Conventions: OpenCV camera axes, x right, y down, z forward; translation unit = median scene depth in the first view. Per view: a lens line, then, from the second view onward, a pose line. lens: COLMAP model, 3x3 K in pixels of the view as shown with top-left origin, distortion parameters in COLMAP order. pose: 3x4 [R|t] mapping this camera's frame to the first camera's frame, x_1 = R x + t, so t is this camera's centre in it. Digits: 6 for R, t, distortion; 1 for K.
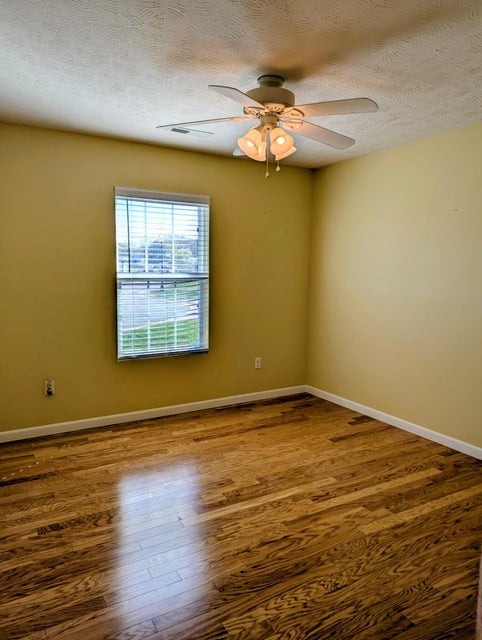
lens RADIAL K [[459.1, 0, 244.7], [0, 459.1, 322.6], [0, 0, 1]] dist [0.059440, -0.050234]
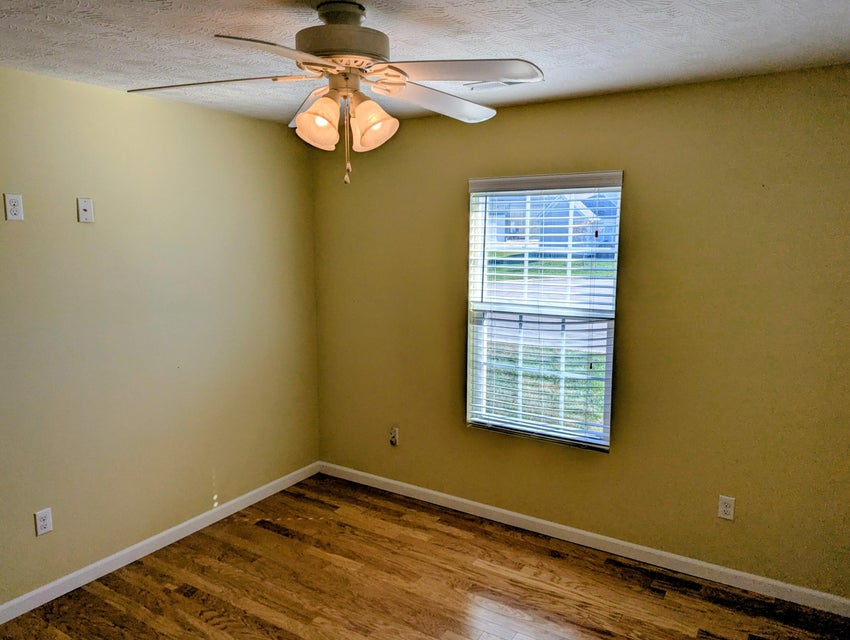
lens RADIAL K [[609.8, 0, 423.8], [0, 609.8, 323.4], [0, 0, 1]] dist [0.059440, -0.050234]
pose [[0.457260, 0.112262, -0.882219, 0.509641], [-0.099490, 0.992231, 0.074695, -0.137538], [0.883751, 0.053617, 0.464876, 0.509945]]
